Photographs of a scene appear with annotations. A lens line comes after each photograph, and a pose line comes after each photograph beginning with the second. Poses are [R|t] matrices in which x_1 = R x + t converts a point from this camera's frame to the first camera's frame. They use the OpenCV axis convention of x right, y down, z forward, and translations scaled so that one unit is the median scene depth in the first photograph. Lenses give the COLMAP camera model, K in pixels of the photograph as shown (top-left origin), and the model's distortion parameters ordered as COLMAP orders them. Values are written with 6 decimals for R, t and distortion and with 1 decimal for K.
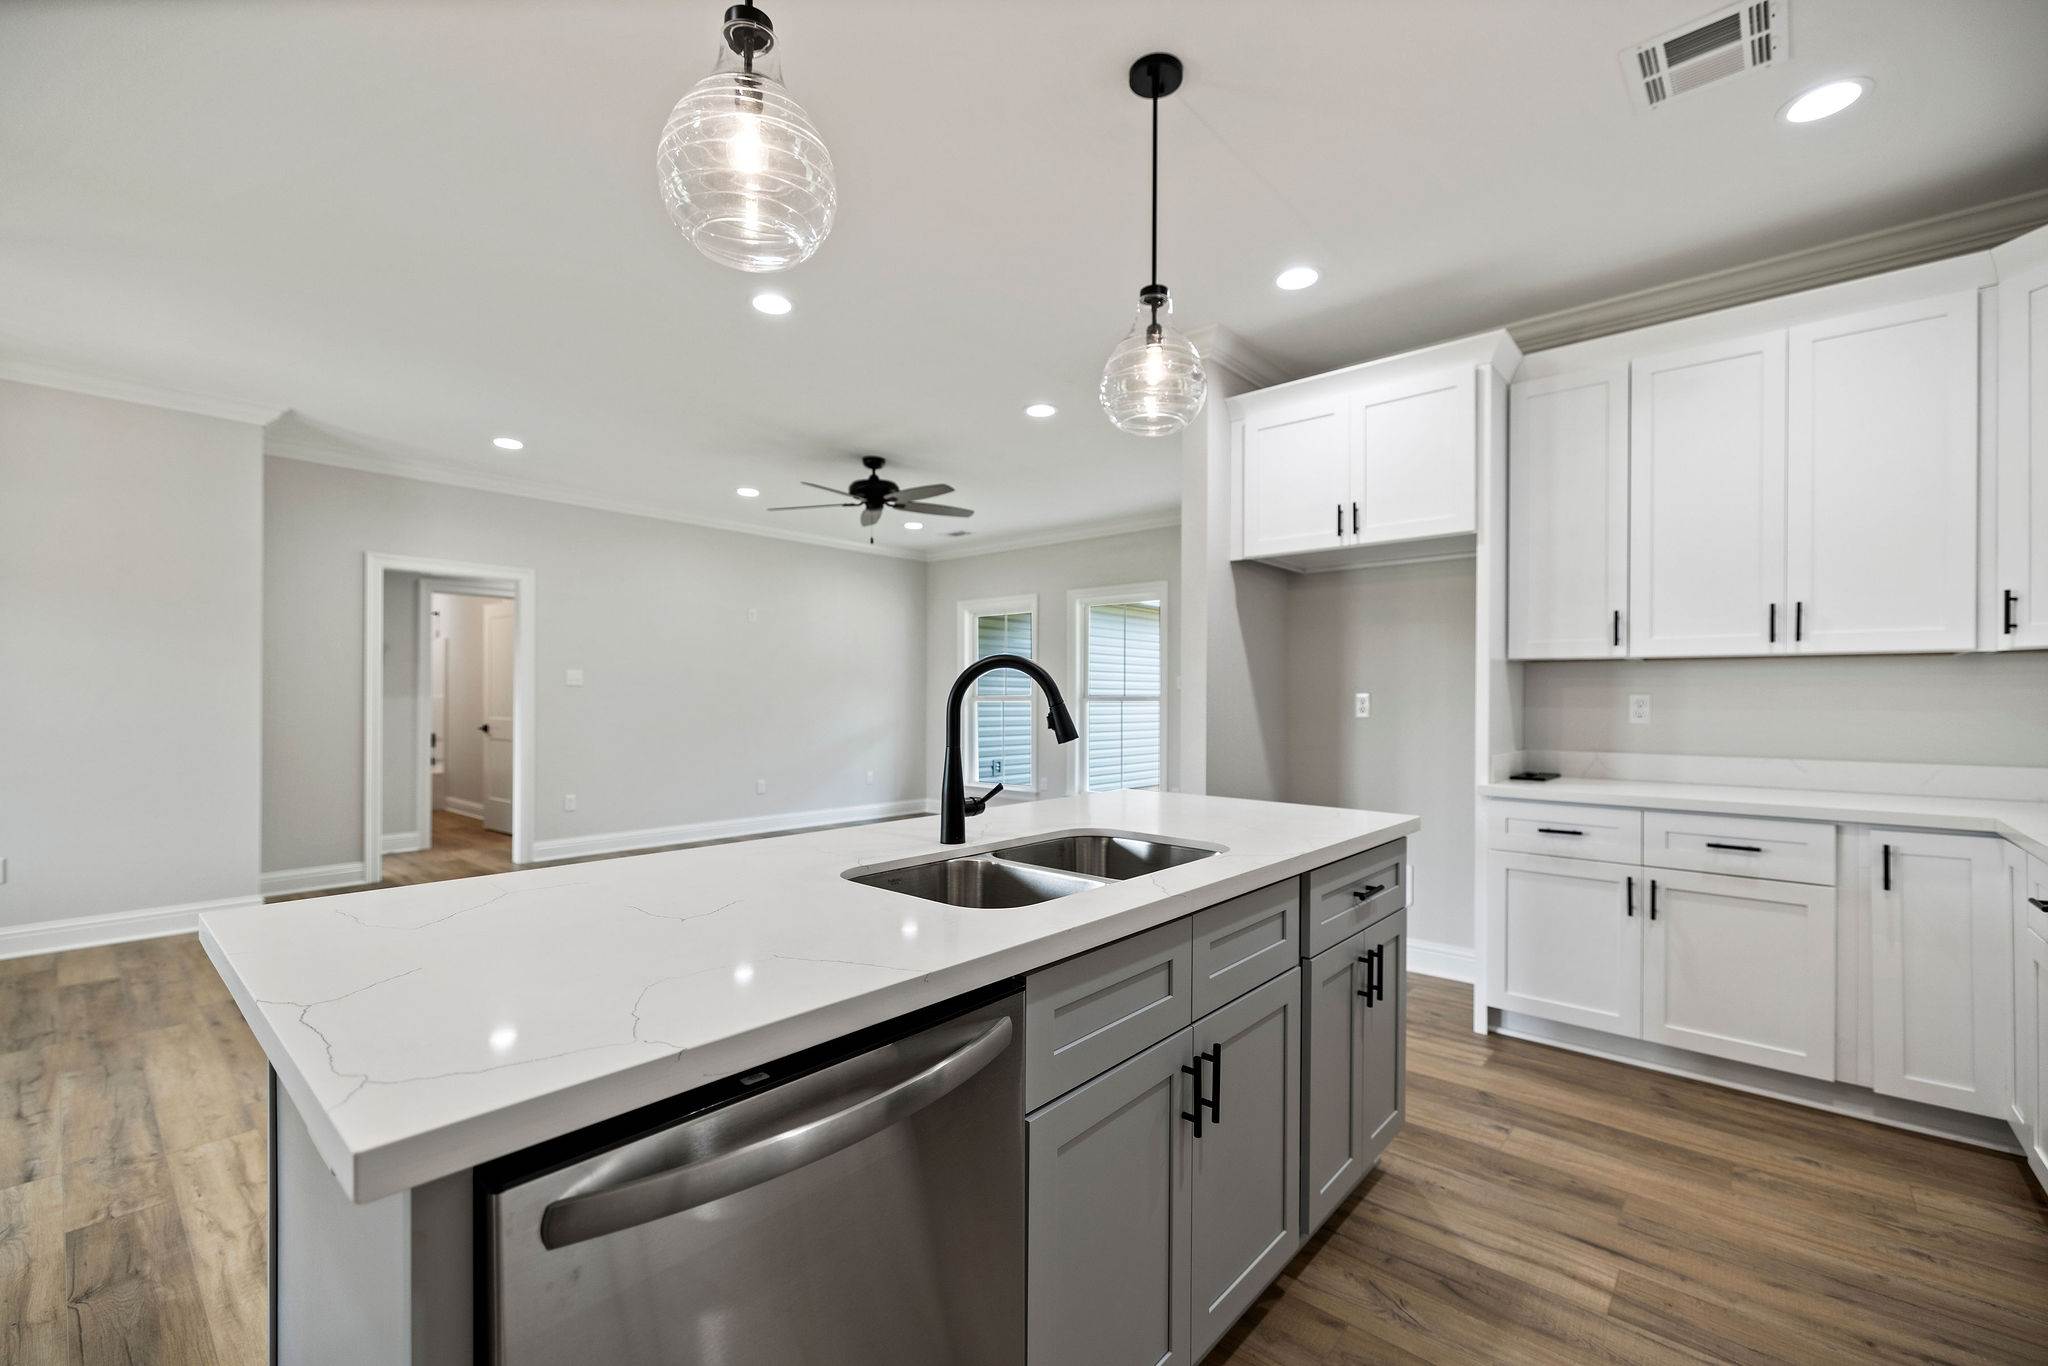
lens RADIAL K [[860.9, 0, 1013.8], [0, 860.9, 694.2], [0, 0, 1]] dist [0.001718, -0.000599]
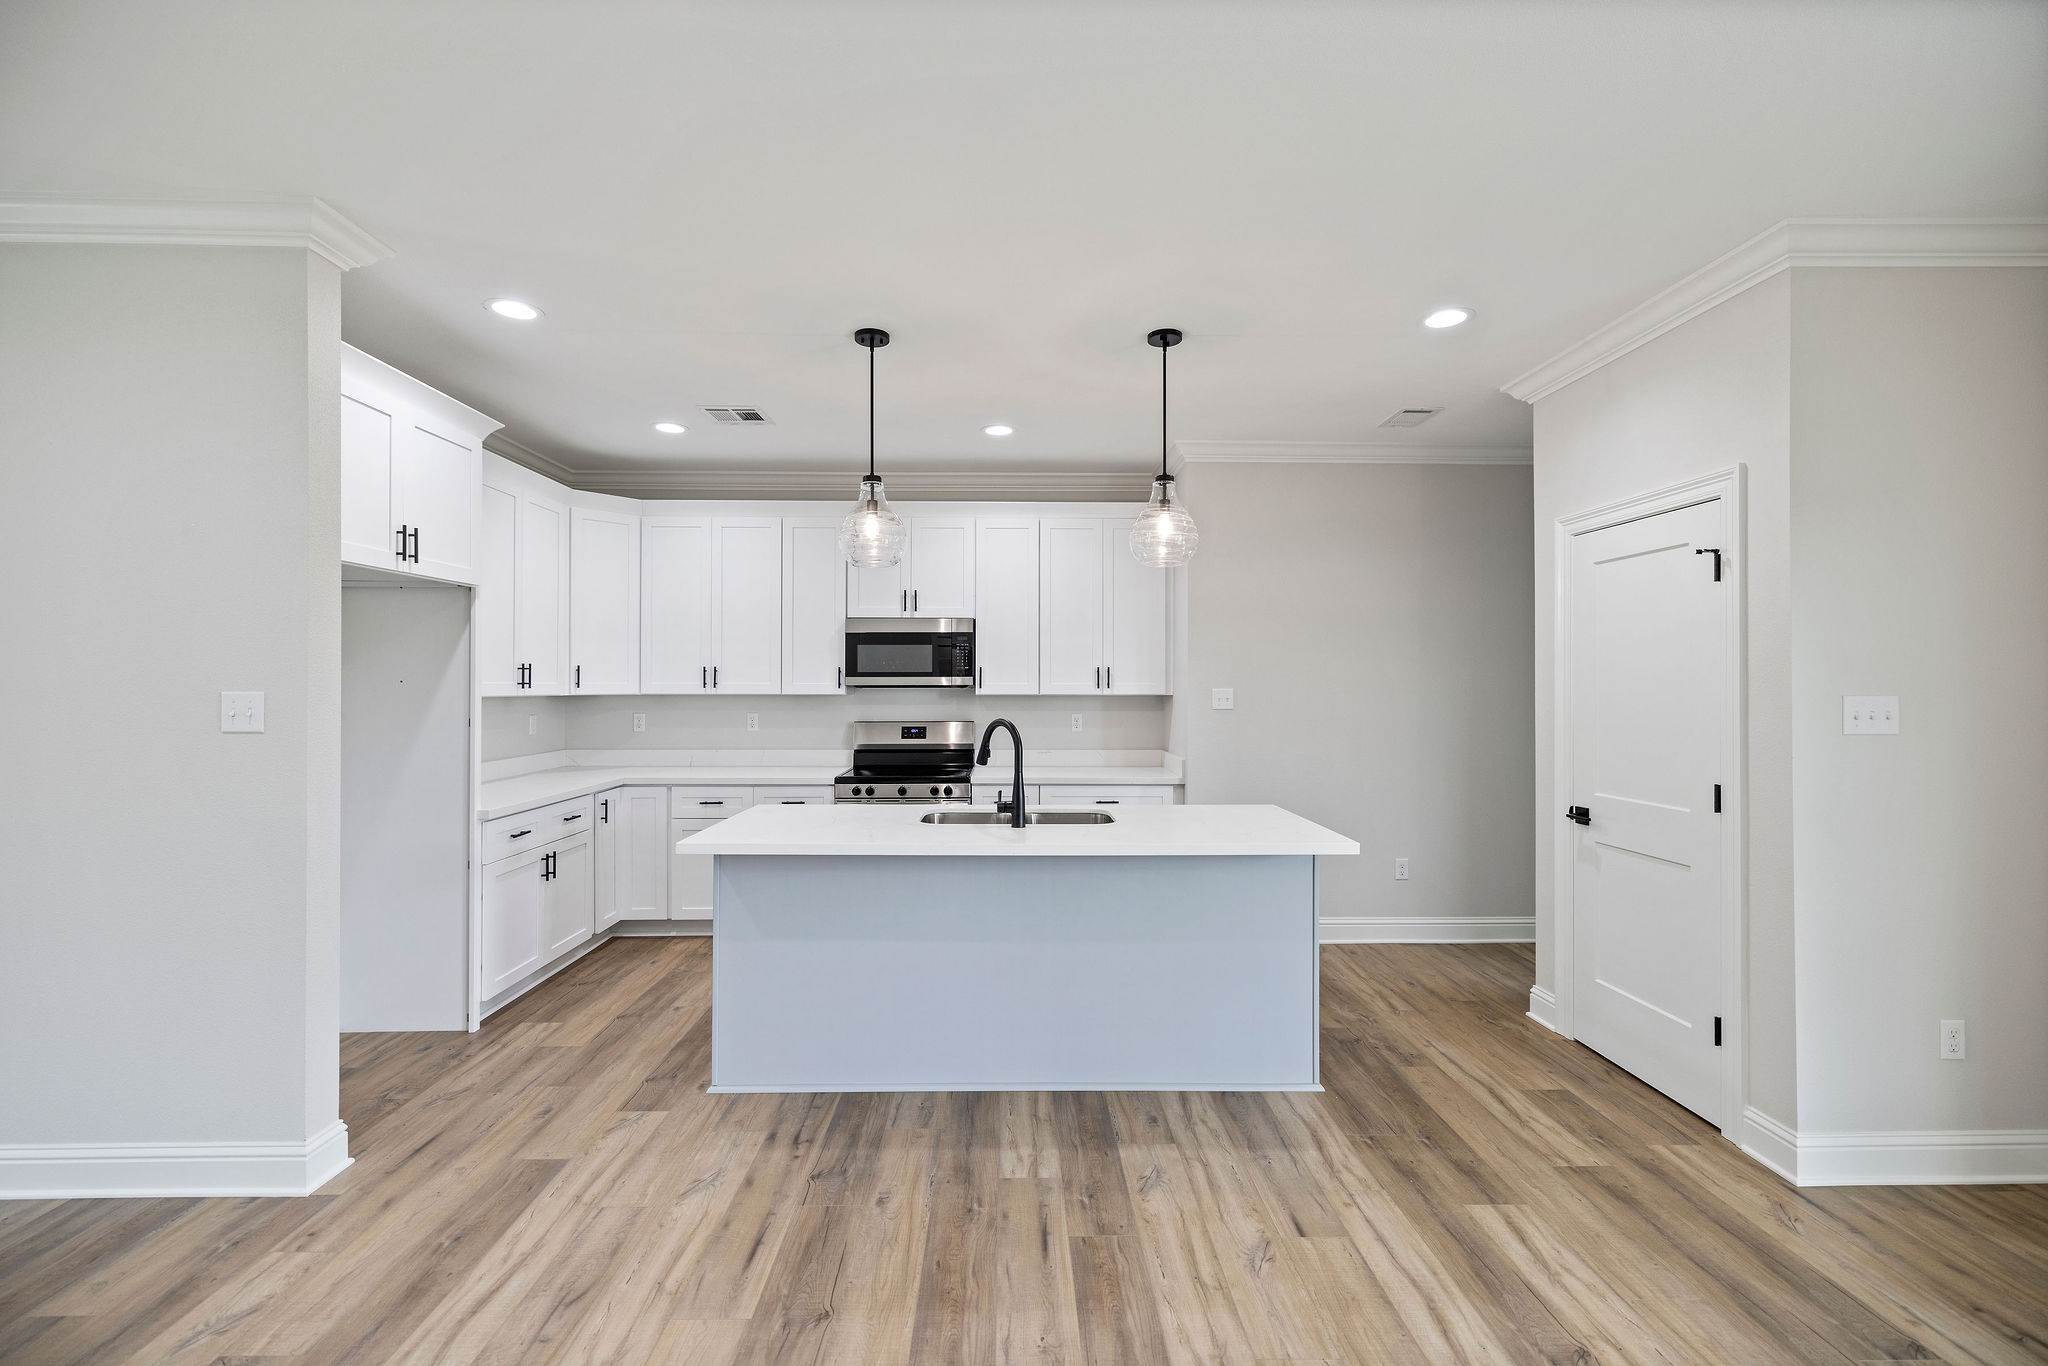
lens RADIAL K [[860.9, 0, 1021.4], [0, 860.9, 679.0], [0, 0, 1]] dist [0.001718, -0.000599]
pose [[-0.679039, -0.001702, 0.734101, -0.800056], [-0.007796, 0.999958, -0.004893, -0.070903], [-0.734061, -0.009046, -0.679023, 1.288598]]
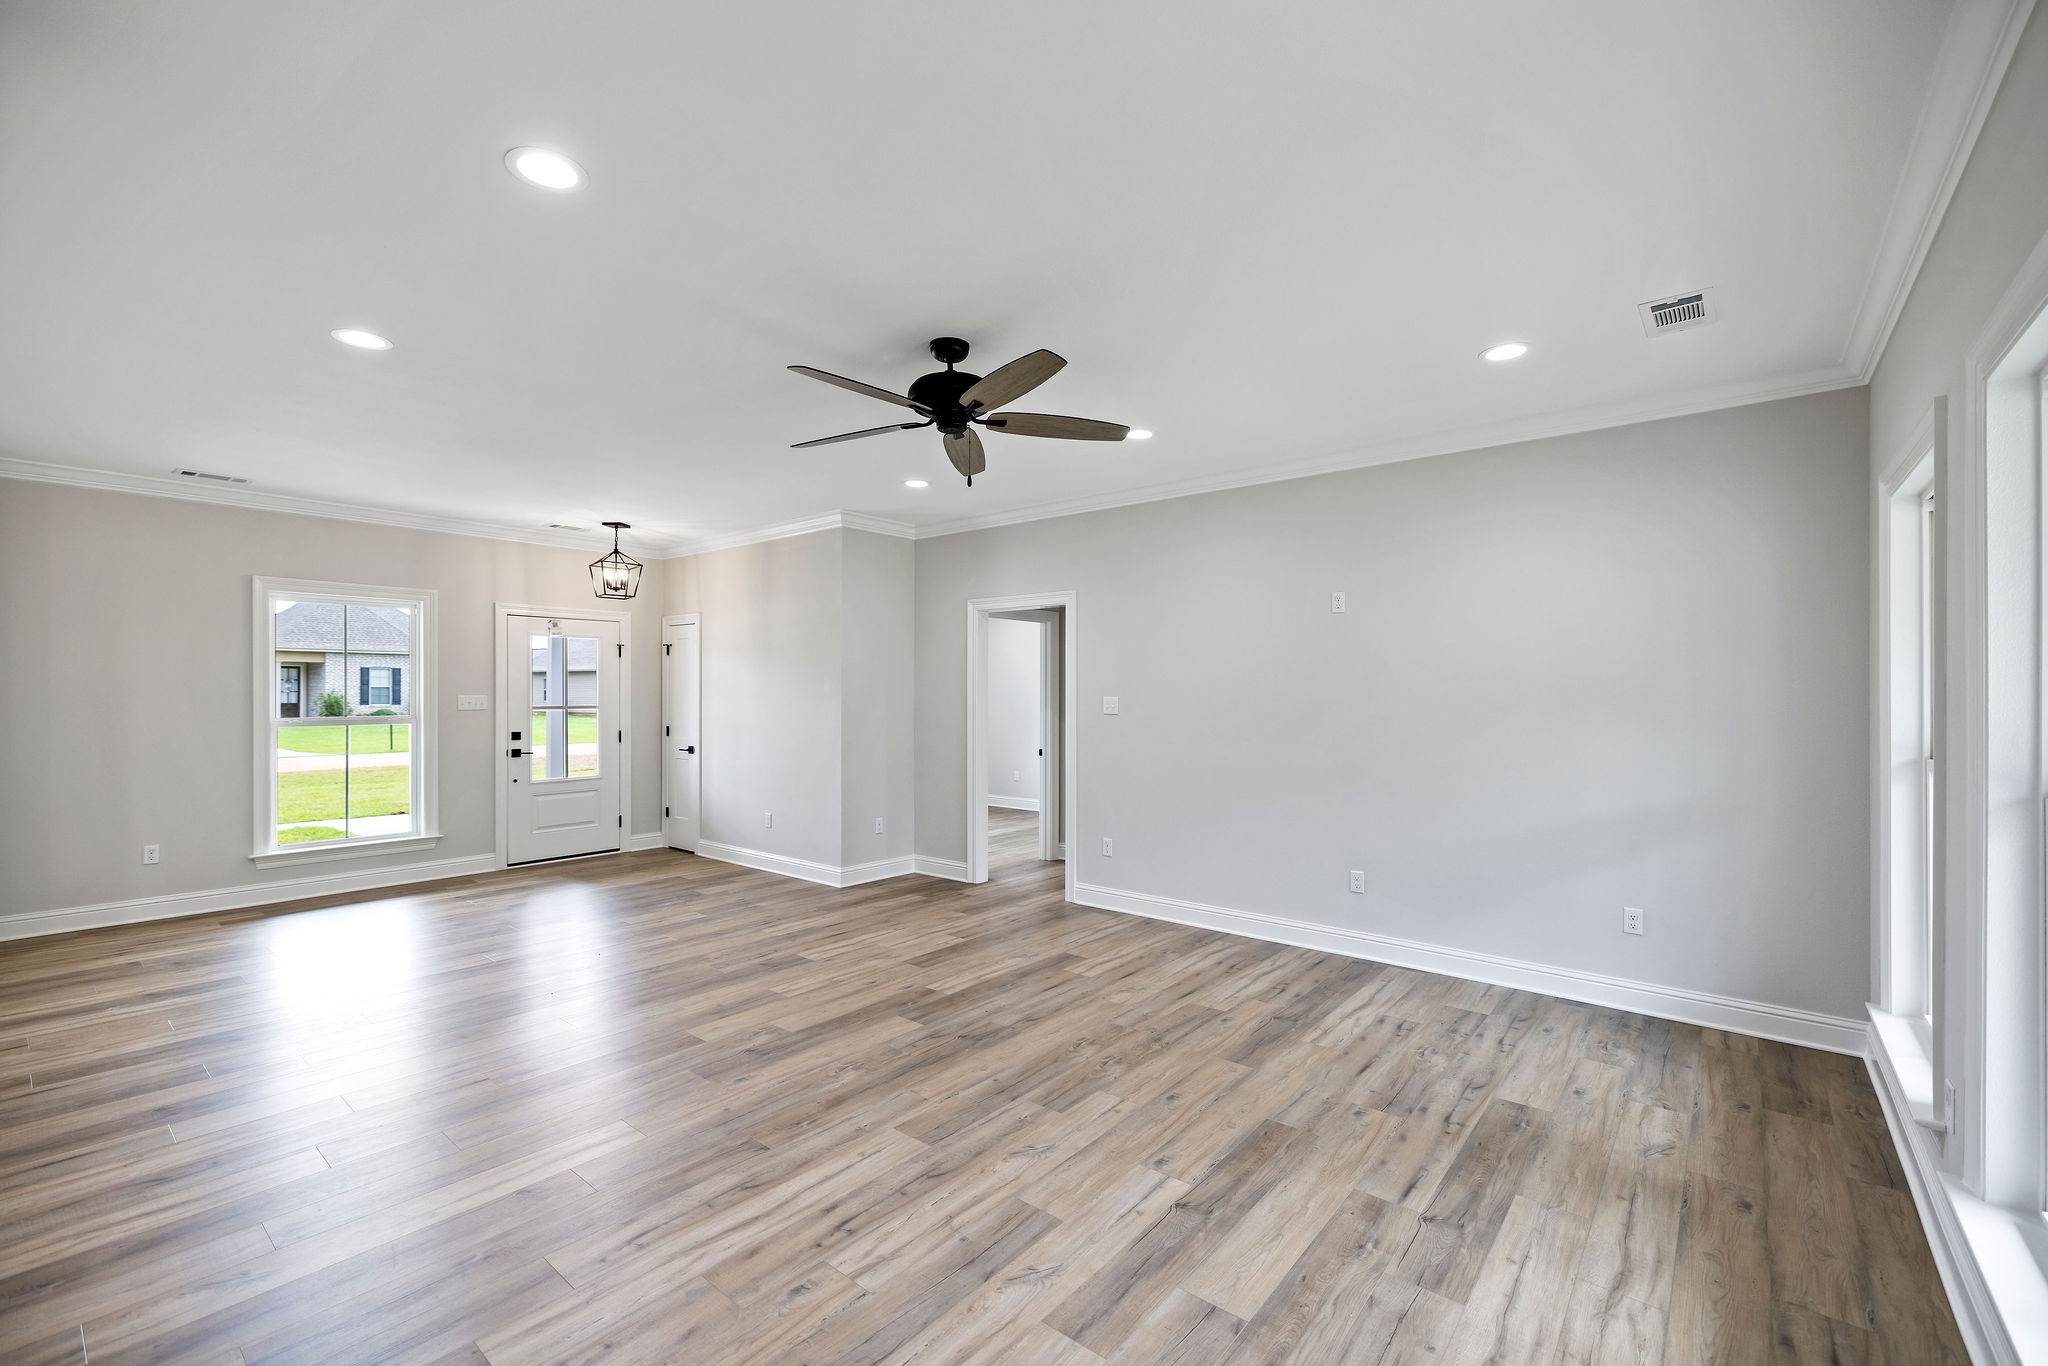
lens RADIAL K [[860.9, 0, 1021.5], [0, 860.9, 691.3], [0, 0, 1]] dist [0.001718, -0.000599]
pose [[0.037511, -0.008833, -0.999257, 0.779264], [0.001272, 0.999961, -0.008792, -0.055865], [0.999295, -0.000941, 0.037520, 1.886411]]
